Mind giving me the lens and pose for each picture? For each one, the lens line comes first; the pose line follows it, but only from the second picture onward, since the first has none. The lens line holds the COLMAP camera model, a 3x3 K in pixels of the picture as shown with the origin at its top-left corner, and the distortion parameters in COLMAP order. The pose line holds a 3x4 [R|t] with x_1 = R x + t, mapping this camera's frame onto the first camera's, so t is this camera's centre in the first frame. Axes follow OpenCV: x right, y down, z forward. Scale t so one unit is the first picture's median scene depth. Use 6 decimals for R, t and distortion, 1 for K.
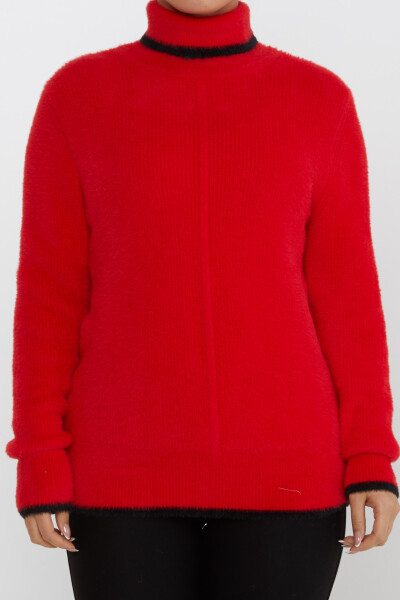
lens RADIAL K [[1358.3, 0, 200.0], [0, 1358.3, 300.0], [0, 0, 1]] dist [-0.000879, -0.436165]
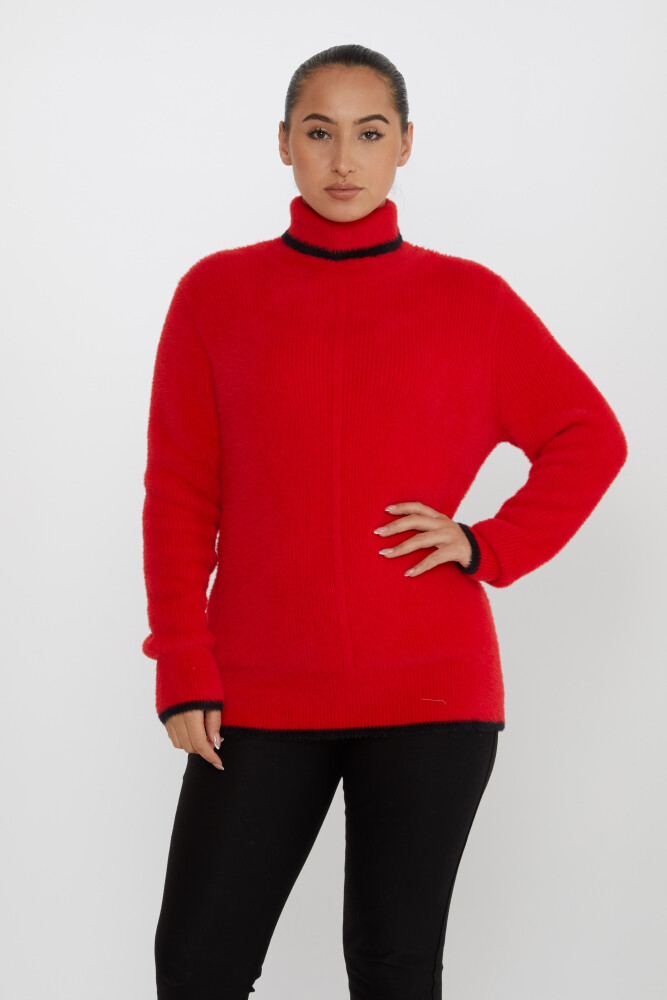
lens RADIAL K [[2263.8, 0, 333.5], [0, 2263.8, 500.0], [0, 0, 1]] dist [-0.000879, -0.436165]
pose [[0.995511, 0.017846, 0.092950, -0.152329], [-0.006931, 0.993171, -0.116460, 0.181178], [-0.094394, 0.115293, 0.988836, -0.574647]]
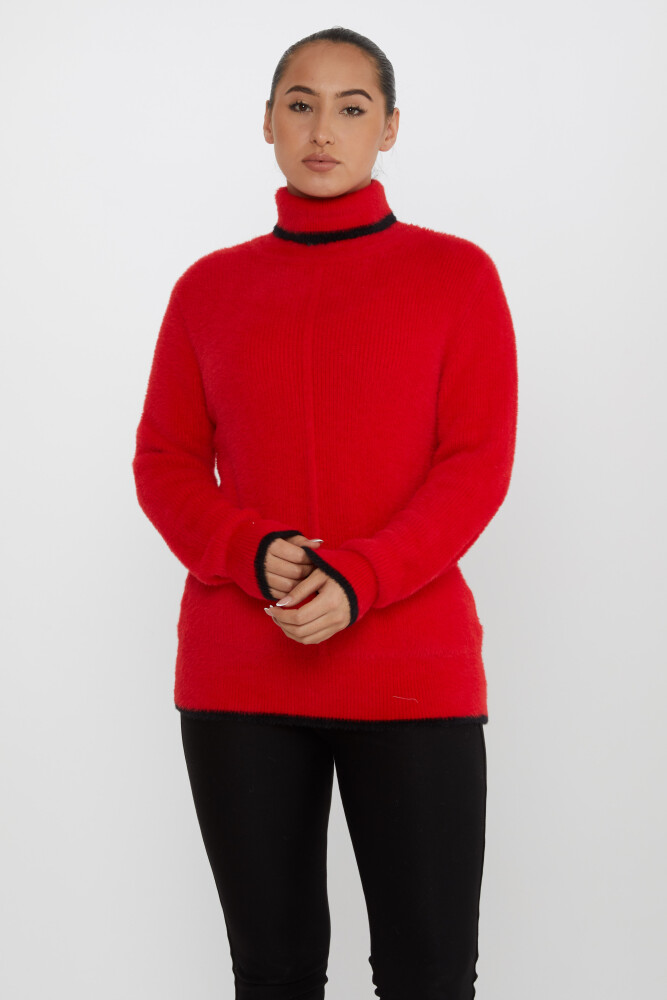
lens RADIAL K [[2263.8, 0, 333.5], [0, 2263.8, 500.0], [0, 0, 1]] dist [-0.000879, -0.436165]
pose [[0.872779, -0.031073, -0.487125, 0.772068], [-0.010840, 0.996492, -0.082988, 0.132246], [0.487994, 0.077711, 0.869381, -0.360061]]
